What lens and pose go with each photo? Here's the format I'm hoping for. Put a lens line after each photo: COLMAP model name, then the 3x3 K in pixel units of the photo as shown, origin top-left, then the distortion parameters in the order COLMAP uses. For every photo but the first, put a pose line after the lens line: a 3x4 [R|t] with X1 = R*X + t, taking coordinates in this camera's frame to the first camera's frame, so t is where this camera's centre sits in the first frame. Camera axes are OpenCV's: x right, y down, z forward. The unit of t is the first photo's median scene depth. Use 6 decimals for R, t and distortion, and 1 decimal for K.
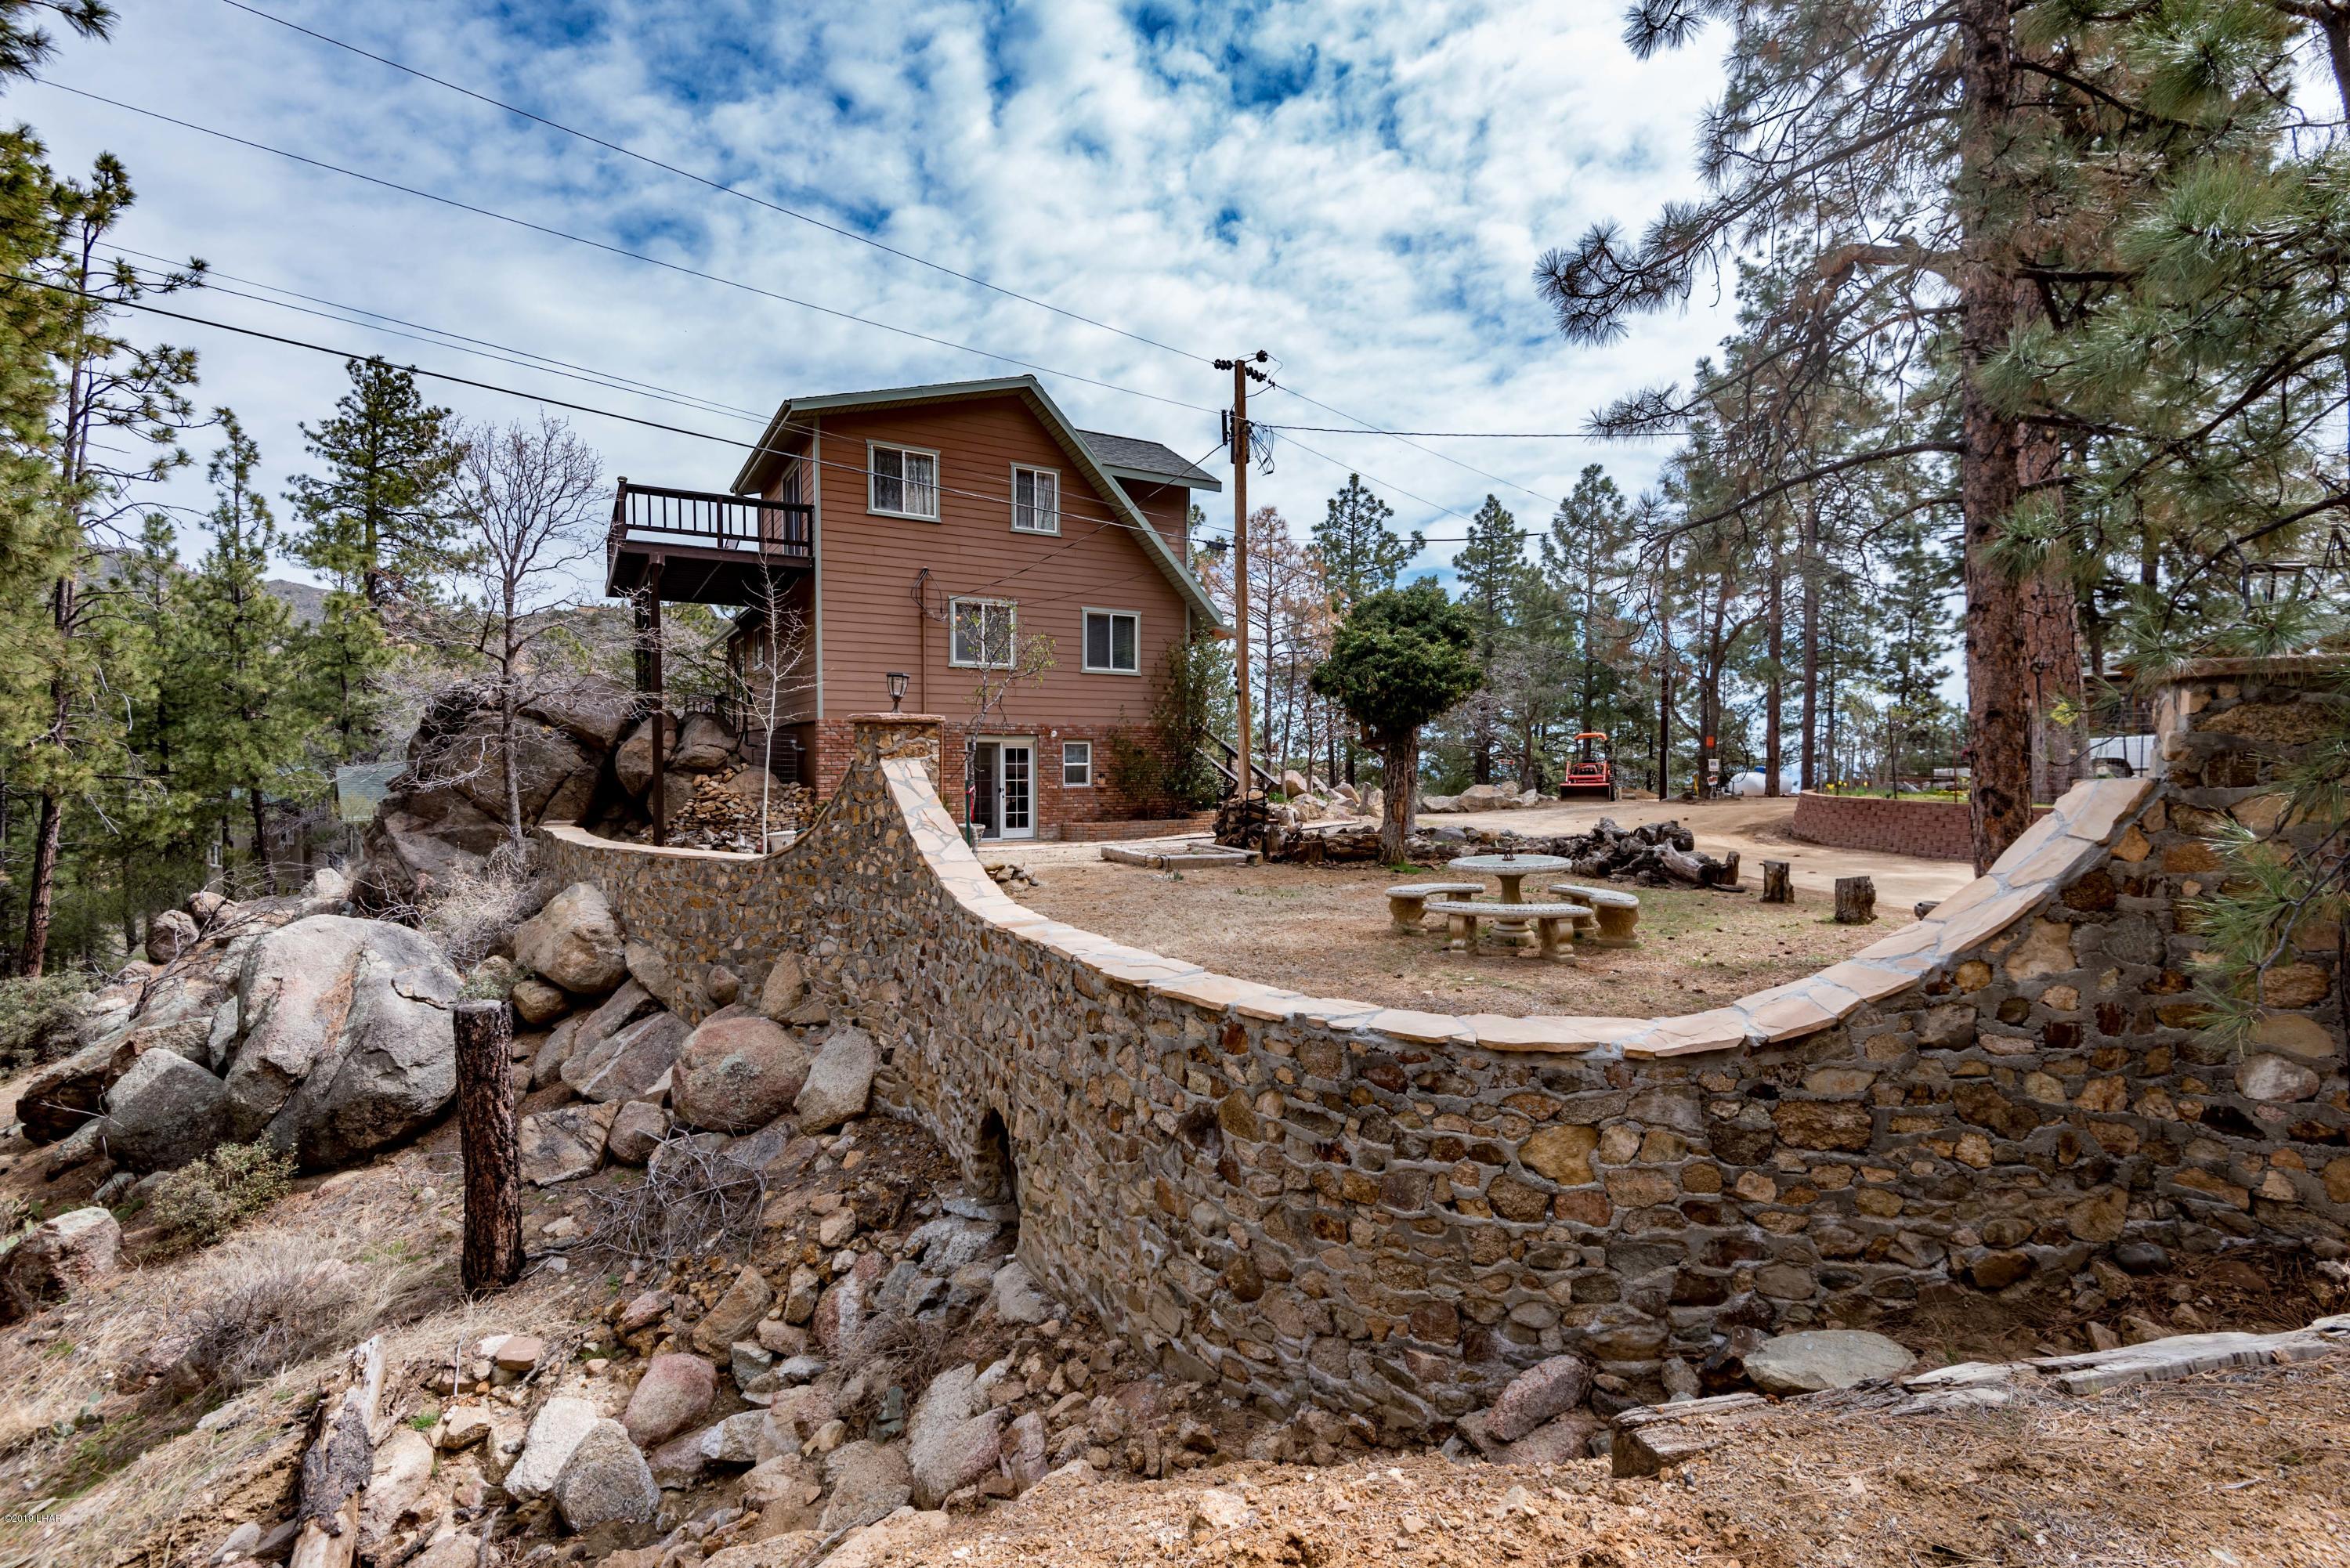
lens RADIAL K [[1059.1, 0, 1176.0], [0, 1059.1, 790.2], [0, 0, 1]] dist [0.027365, -0.012168]
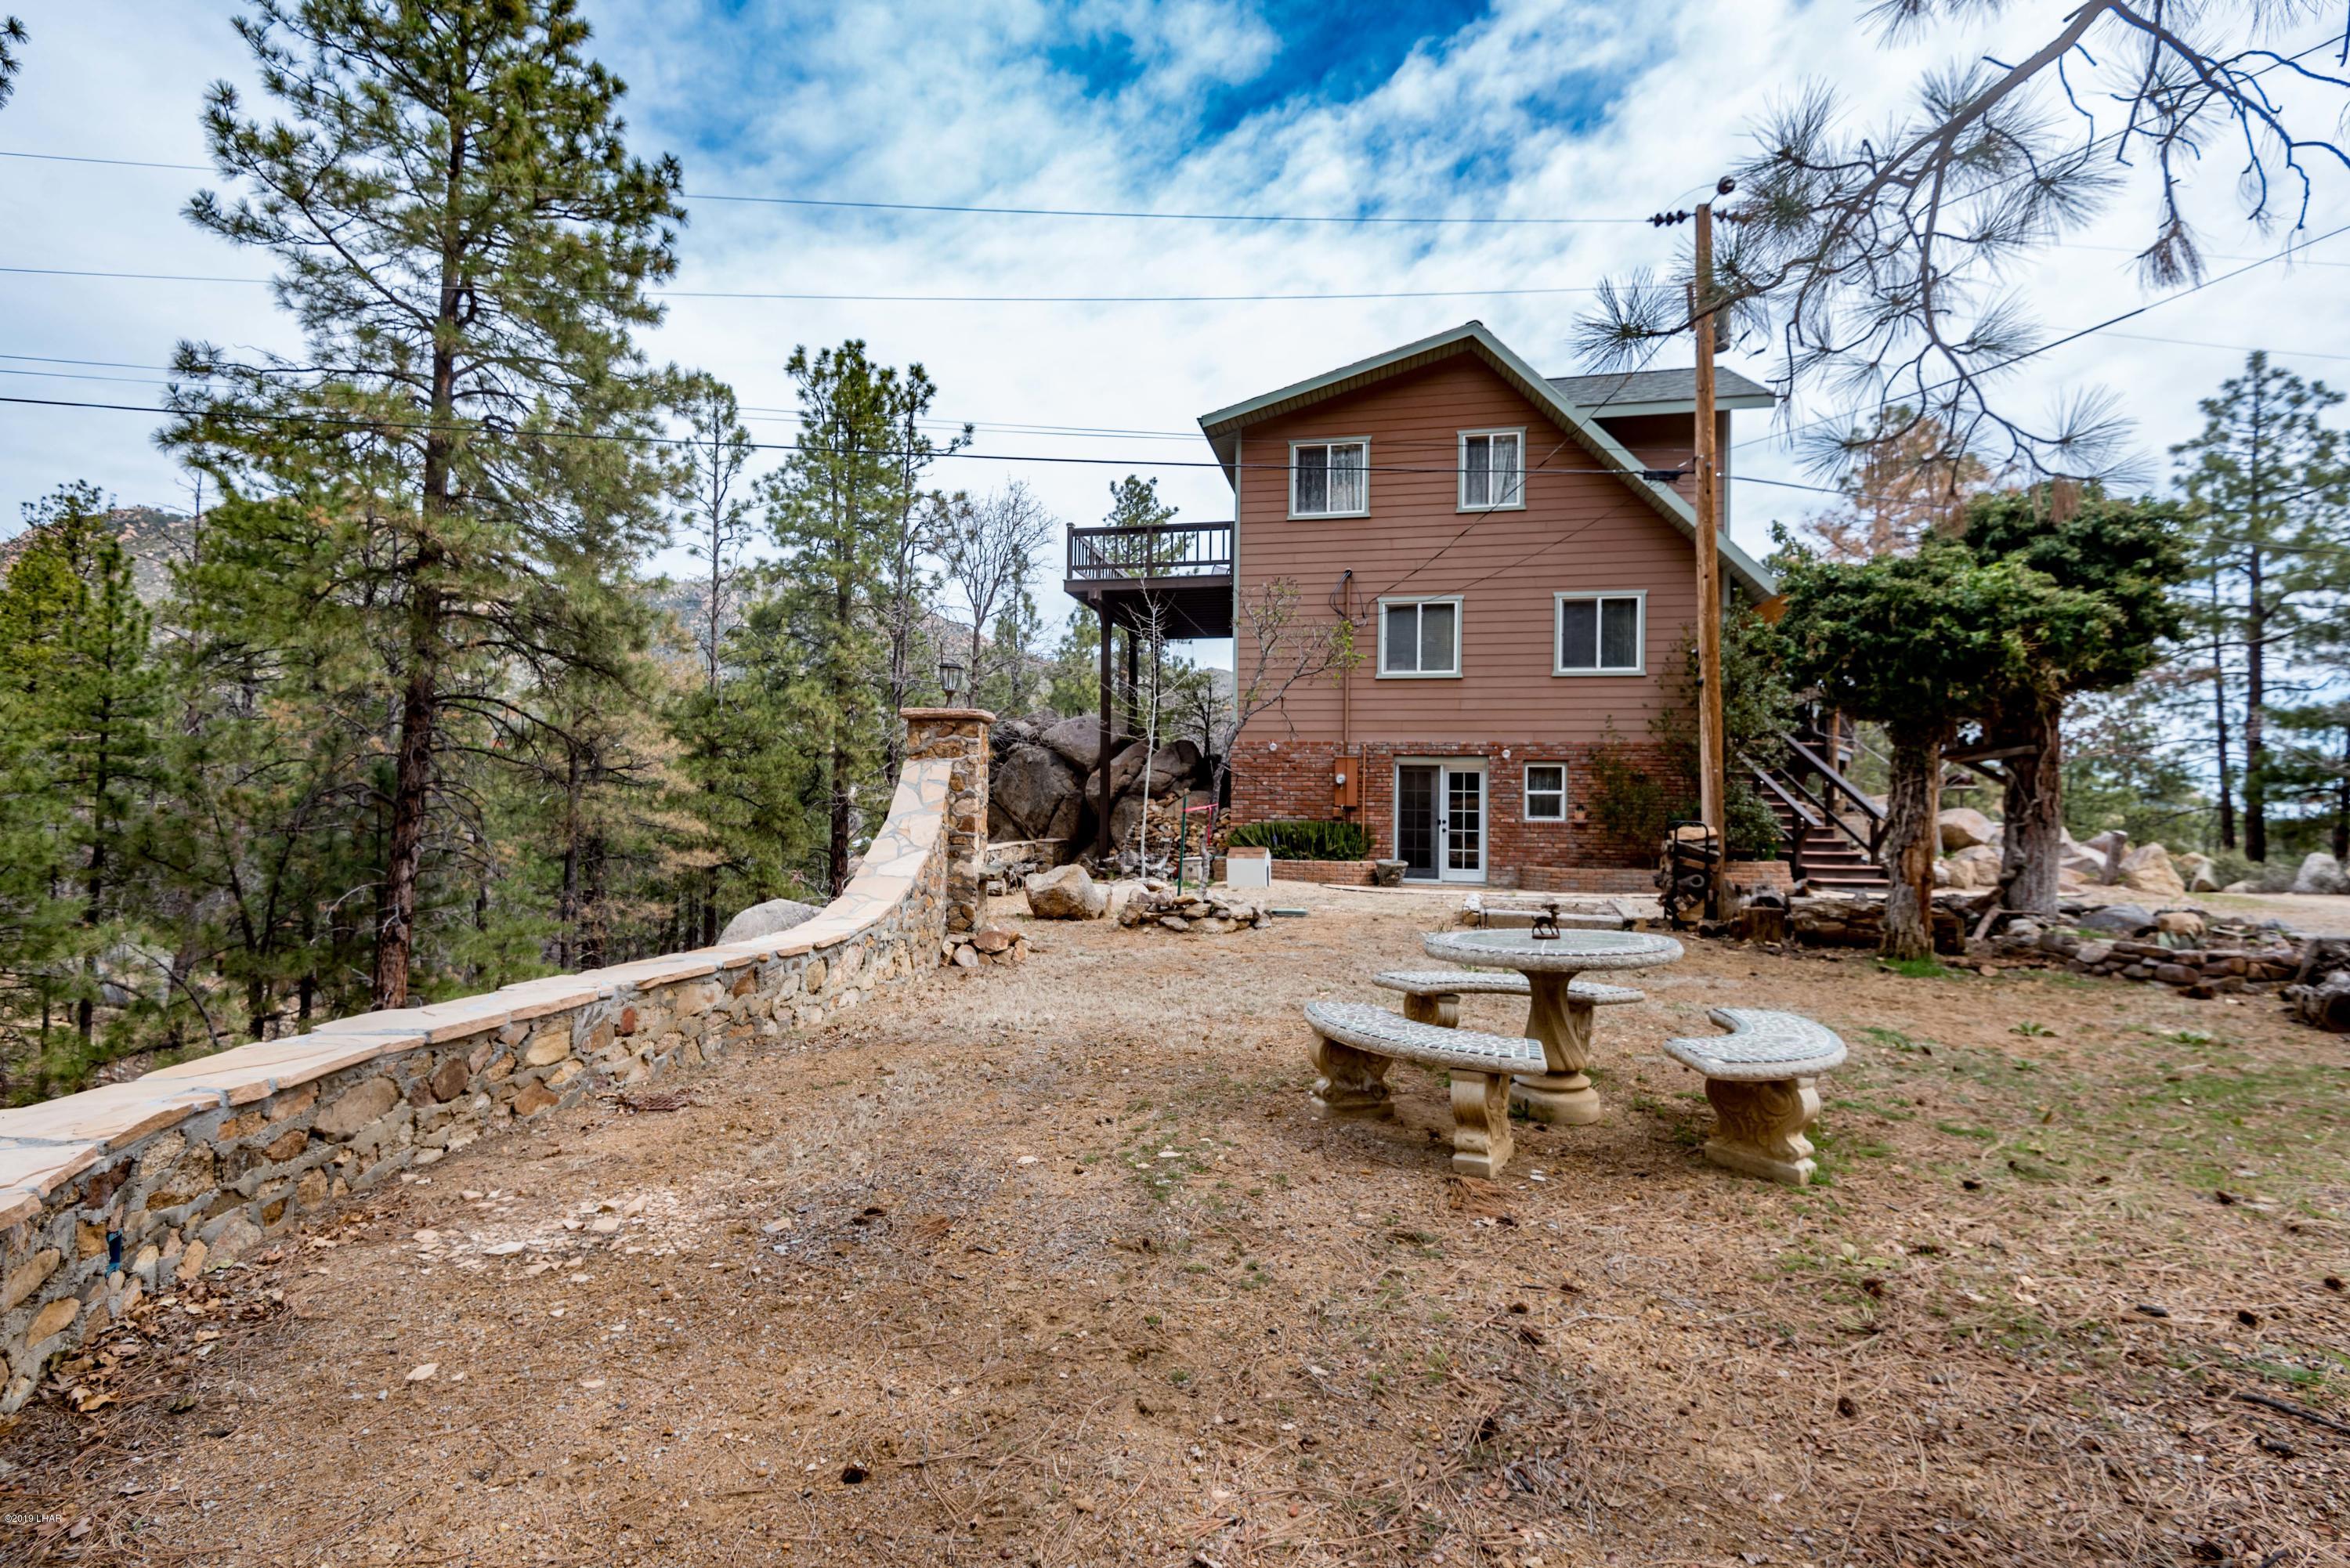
lens RADIAL K [[1059.1, 0, 1180.8], [0, 1059.1, 784.0], [0, 0, 1]] dist [0.027365, -0.012168]
pose [[0.752172, -0.003089, -0.658959, 0.265478], [-0.030711, 0.998738, -0.039737, 0.010590], [0.658250, 0.050127, 0.751128, 0.275480]]
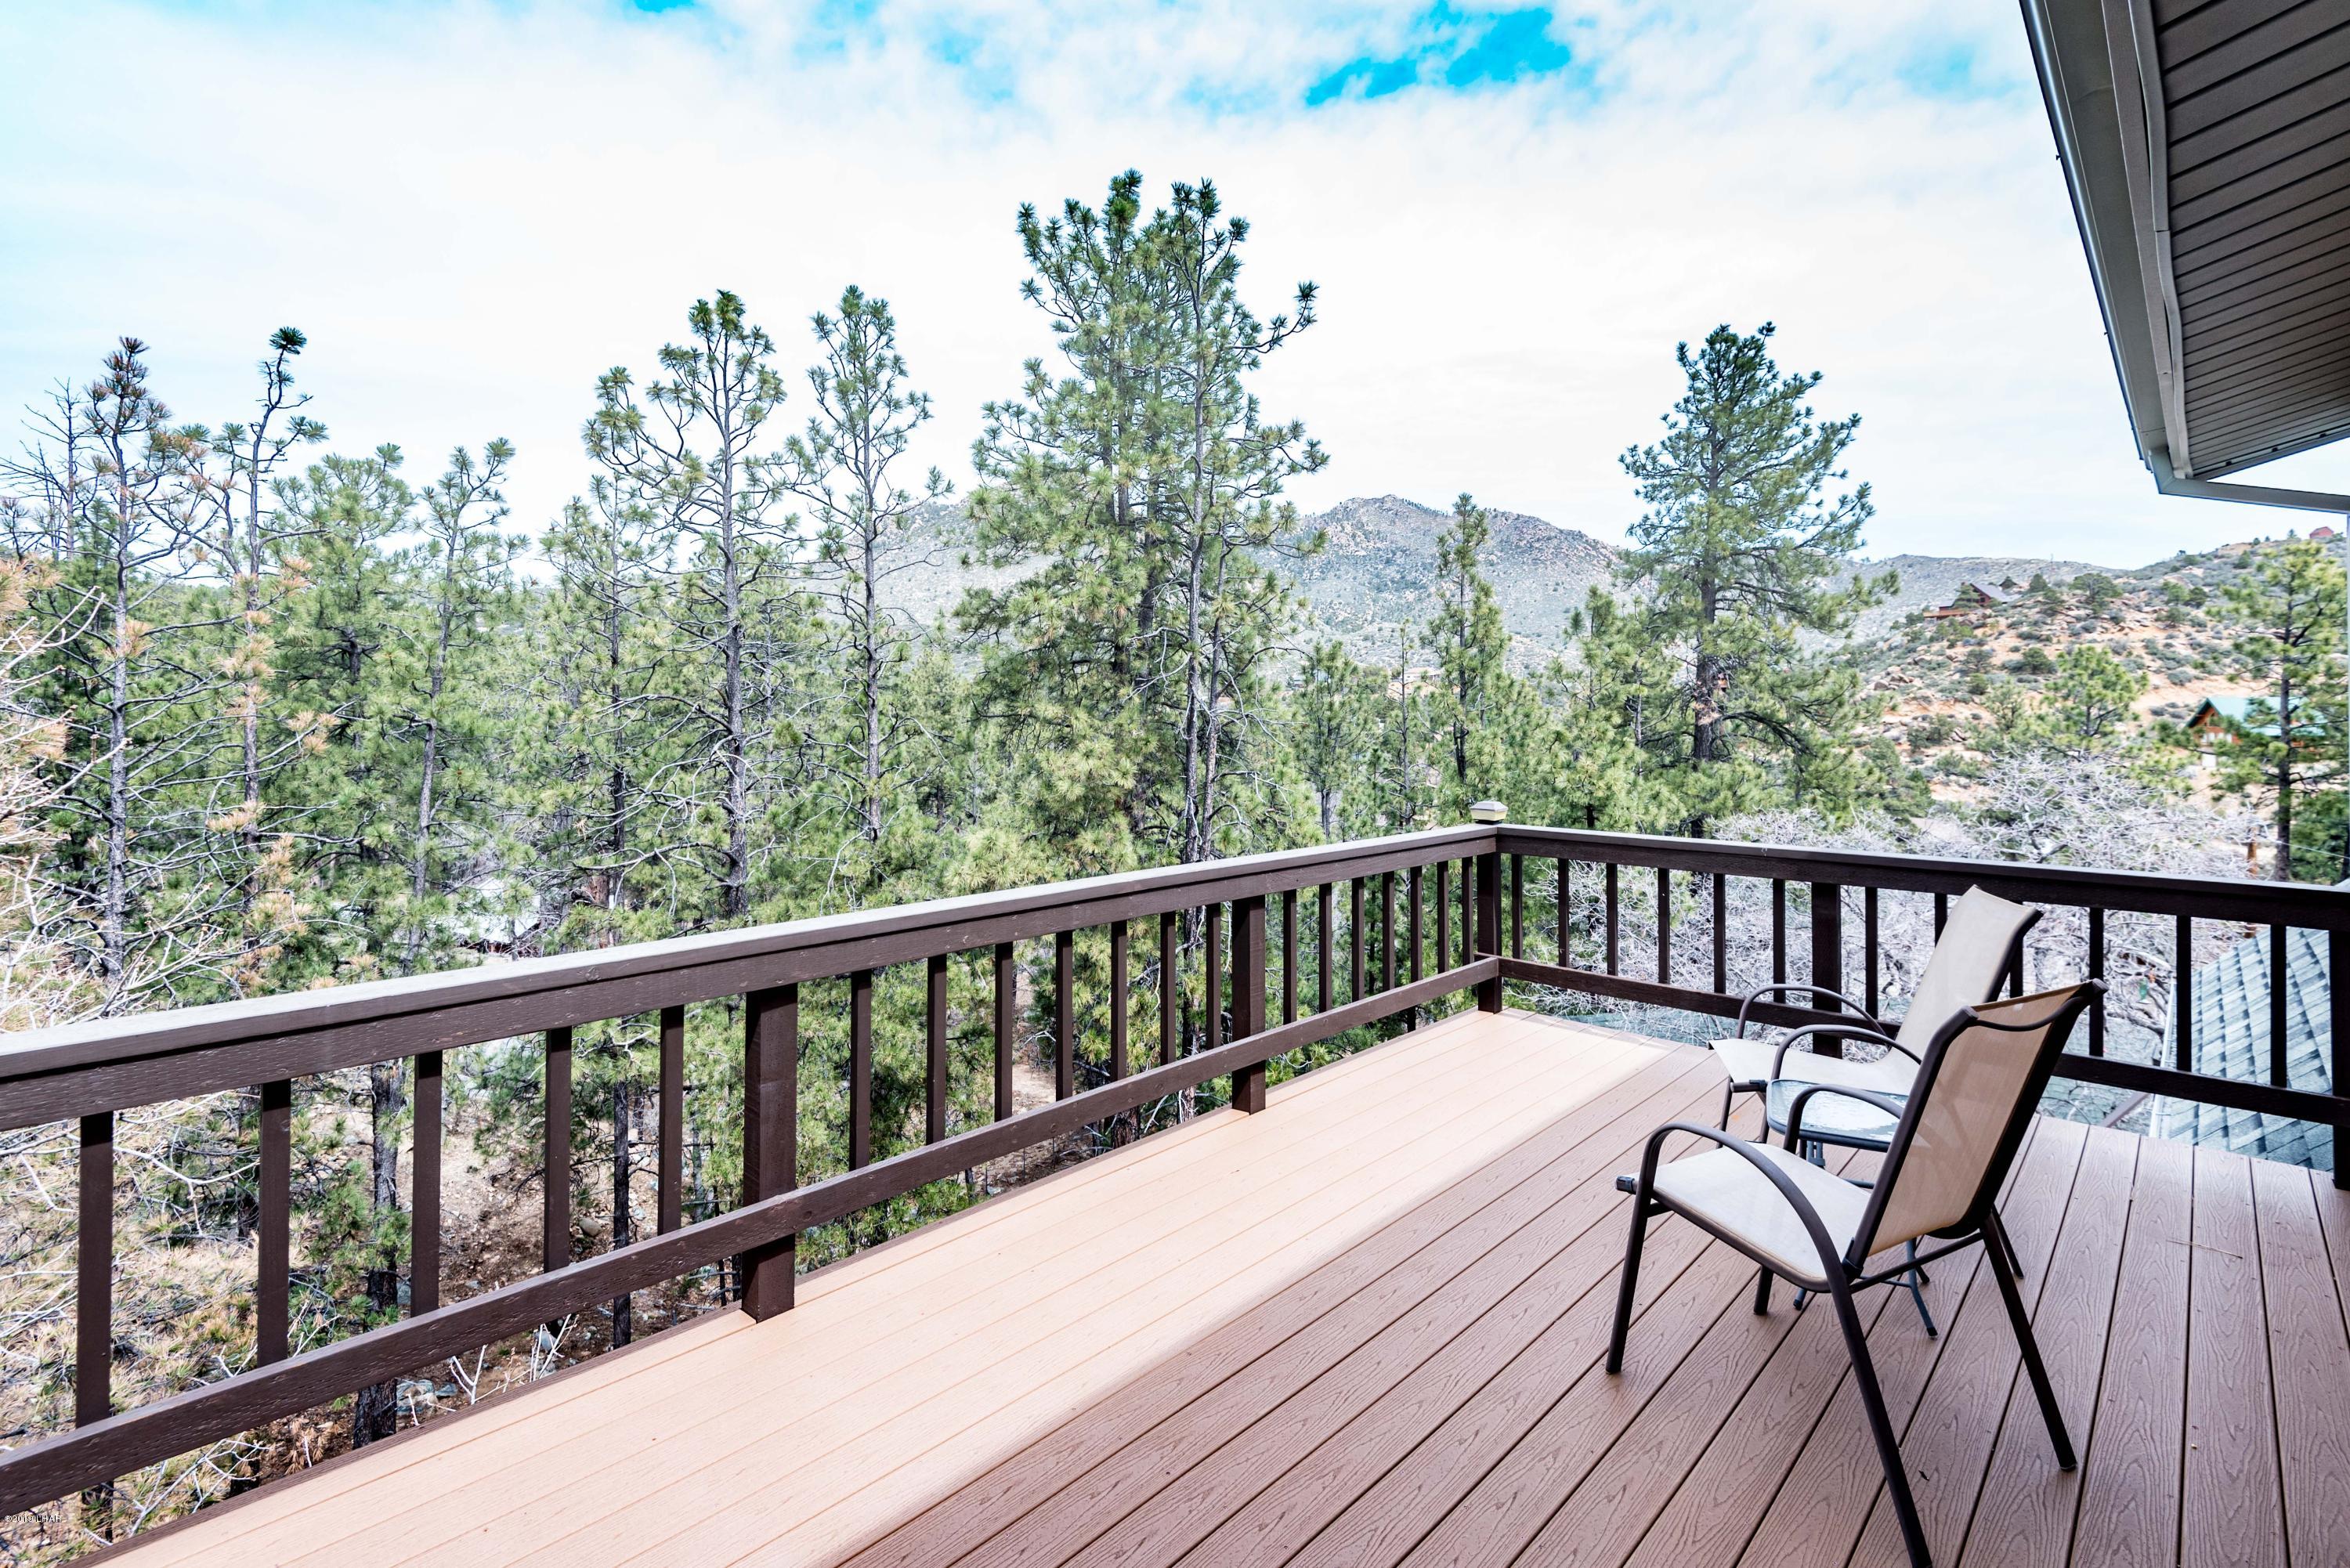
lens RADIAL K [[1059.1, 0, 1167.6], [0, 1059.1, 688.5], [0, 0, 1]] dist [0.027365, -0.012168]
pose [[0.287400, -0.010471, -0.957753, -0.451328], [-0.039597, 0.998956, -0.022804, -0.331238], [0.956992, 0.044478, 0.286685, 1.089746]]
